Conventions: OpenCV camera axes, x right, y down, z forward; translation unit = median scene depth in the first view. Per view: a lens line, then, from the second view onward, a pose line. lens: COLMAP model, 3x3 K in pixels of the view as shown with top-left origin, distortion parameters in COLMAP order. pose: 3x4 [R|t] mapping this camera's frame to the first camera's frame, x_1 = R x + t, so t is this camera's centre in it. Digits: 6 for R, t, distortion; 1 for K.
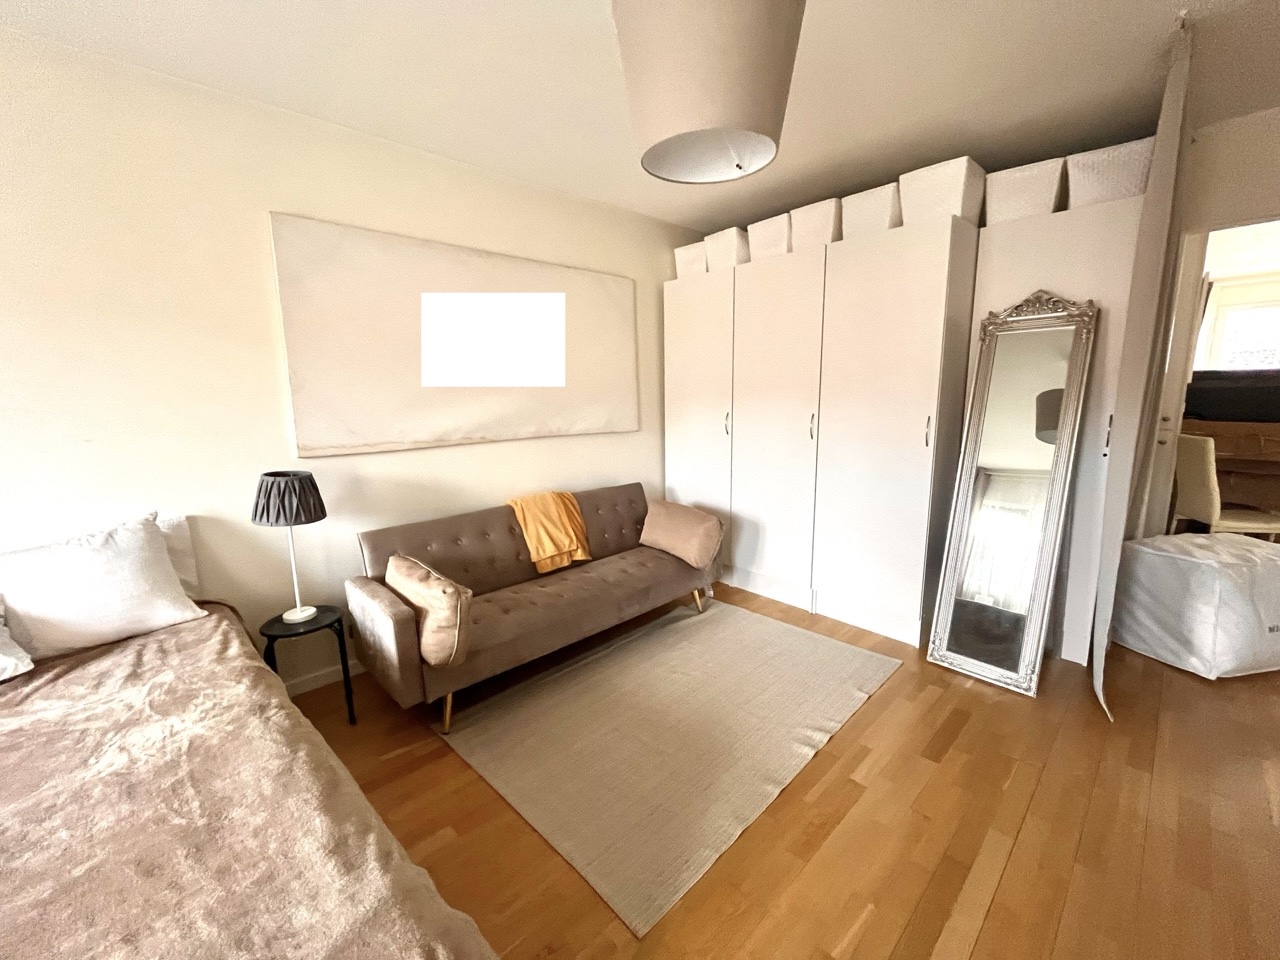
lens RADIAL K [[516.8, 0, 636.2], [0, 516.8, 476.9], [0, 0, 1]] dist [-0.003217, 0.000578]
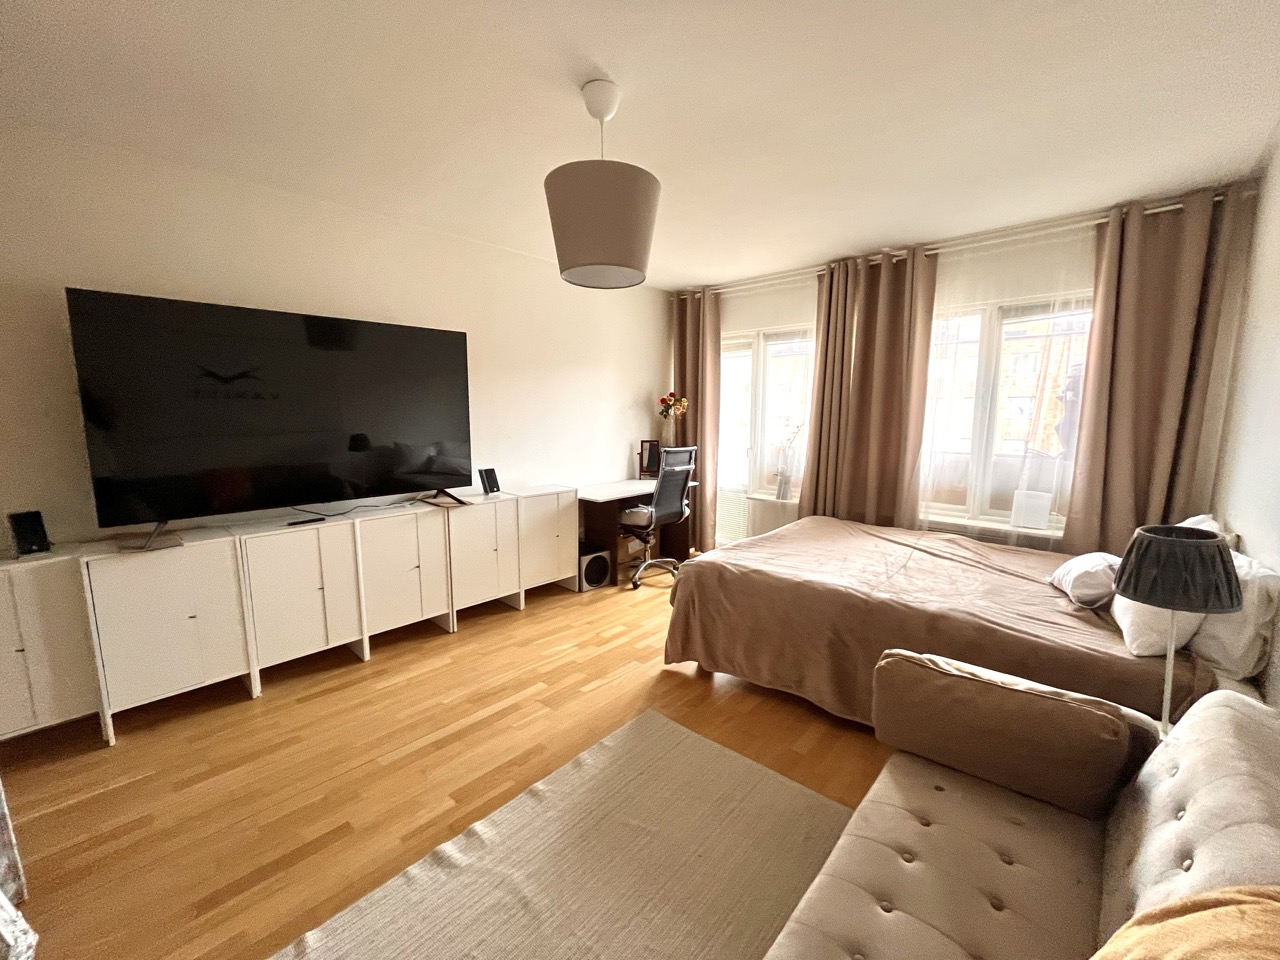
lens RADIAL K [[516.8, 0, 639.3], [0, 516.8, 483.3], [0, 0, 1]] dist [-0.003217, 0.000578]
pose [[-0.996735, 0.028463, -0.075559, 0.081564], [0.004253, 0.953014, 0.302896, -0.220895], [0.080630, 0.301586, -0.950024, 1.235335]]
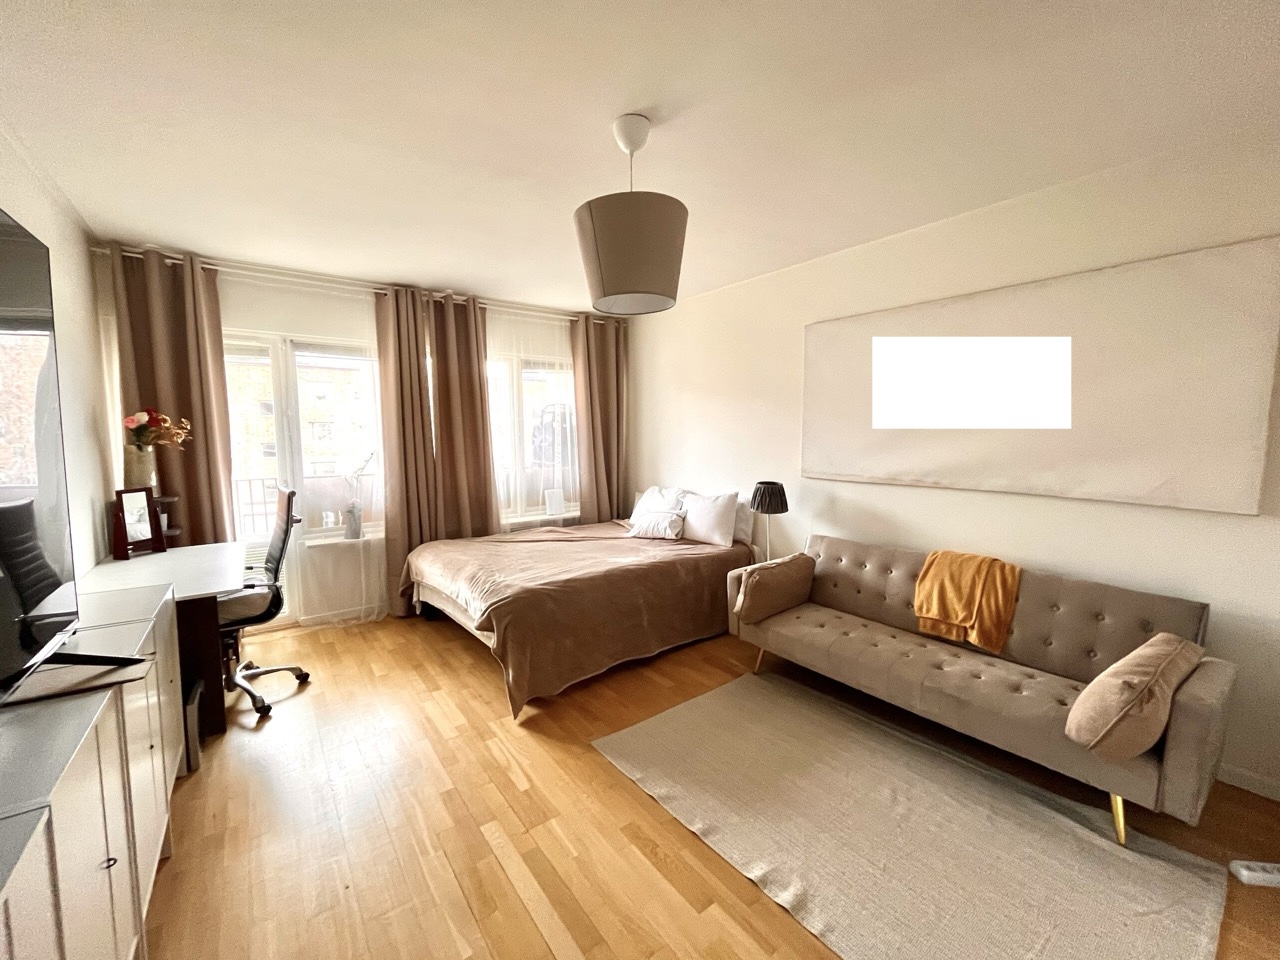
lens RADIAL K [[516.8, 0, 635.0], [0, 516.8, 480.7], [0, 0, 1]] dist [-0.003217, 0.000578]
pose [[-0.113541, 0.108127, -0.987632, 0.816065], [-0.157037, 0.979612, 0.125302, -0.123303], [0.981044, 0.169322, -0.094246, 0.571056]]
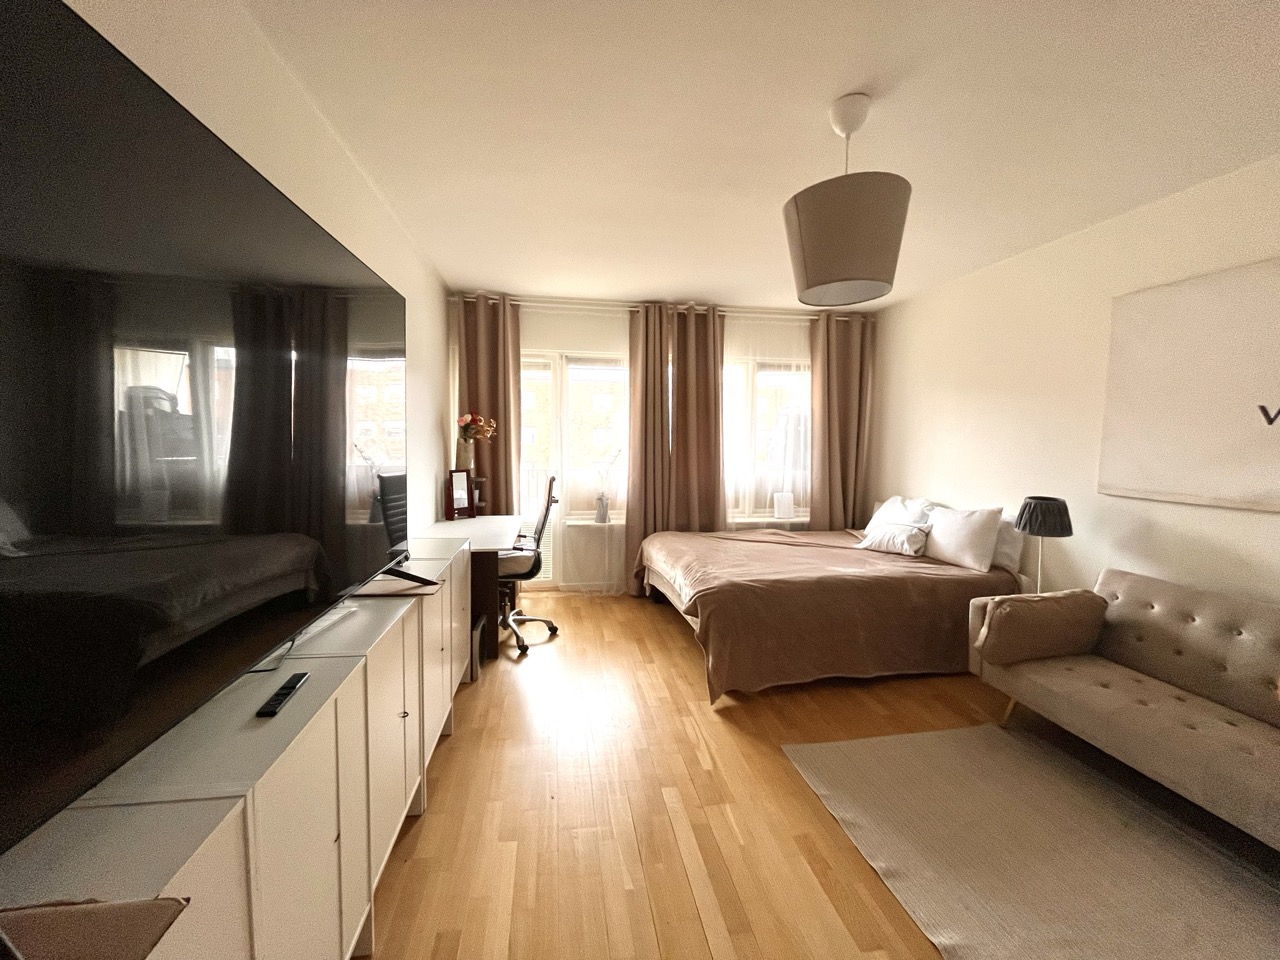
lens RADIAL K [[516.8, 0, 636.9], [0, 516.8, 480.0], [0, 0, 1]] dist [-0.003217, 0.000578]
pose [[-0.559169, 0.074920, -0.825661, 0.815460], [-0.139038, 0.973329, 0.182482, -0.119752], [0.817311, 0.216837, -0.533839, 0.656719]]
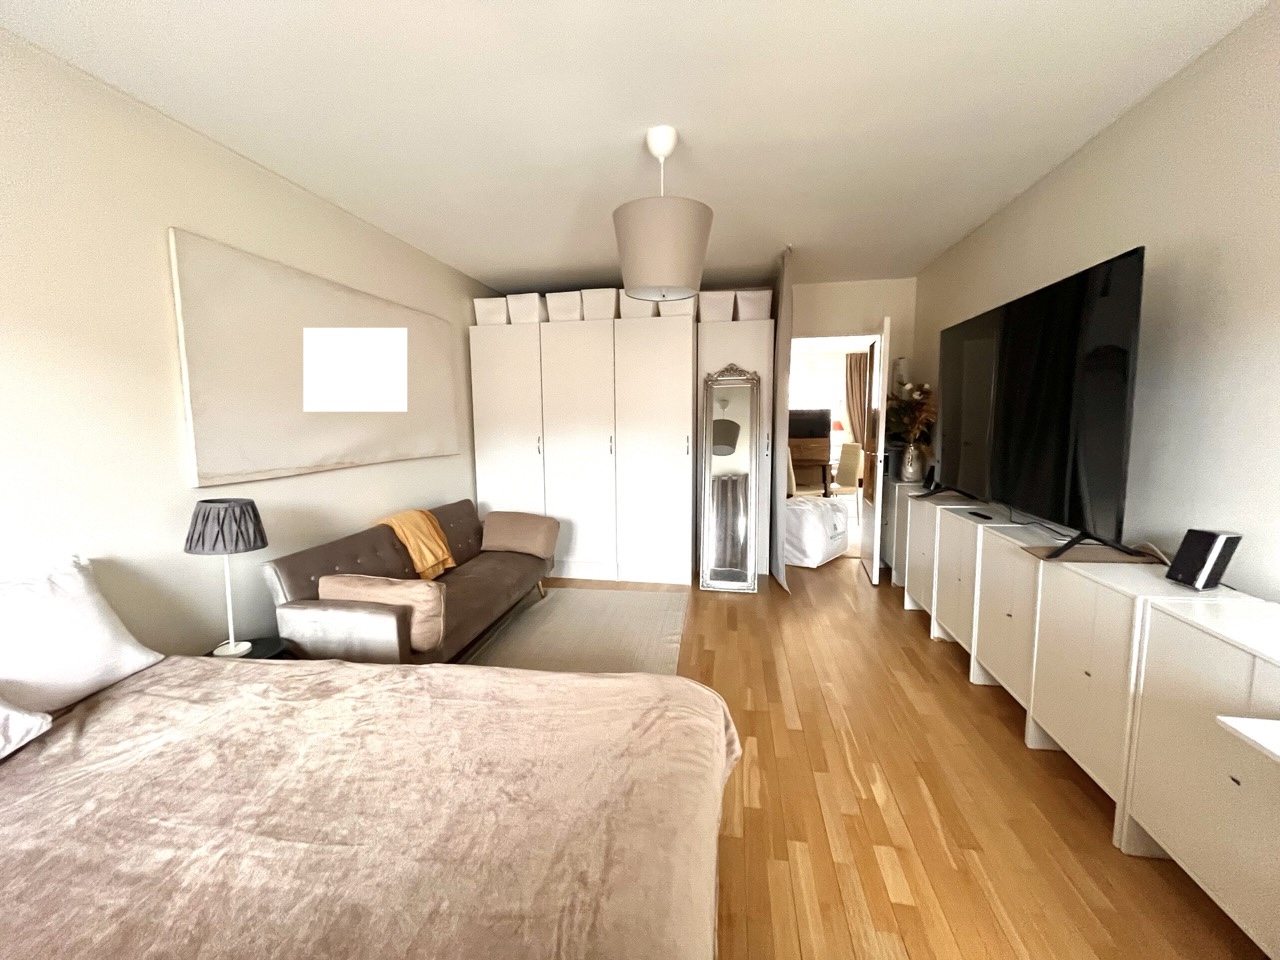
lens RADIAL K [[516.8, 0, 632.9], [0, 516.8, 475.9], [0, 0, 1]] dist [-0.003217, 0.000578]
pose [[0.806116, -0.056803, 0.589025, -0.493907], [0.092451, 0.995249, -0.030547, 0.037736], [-0.584491, 0.079081, 0.807537, -0.175402]]
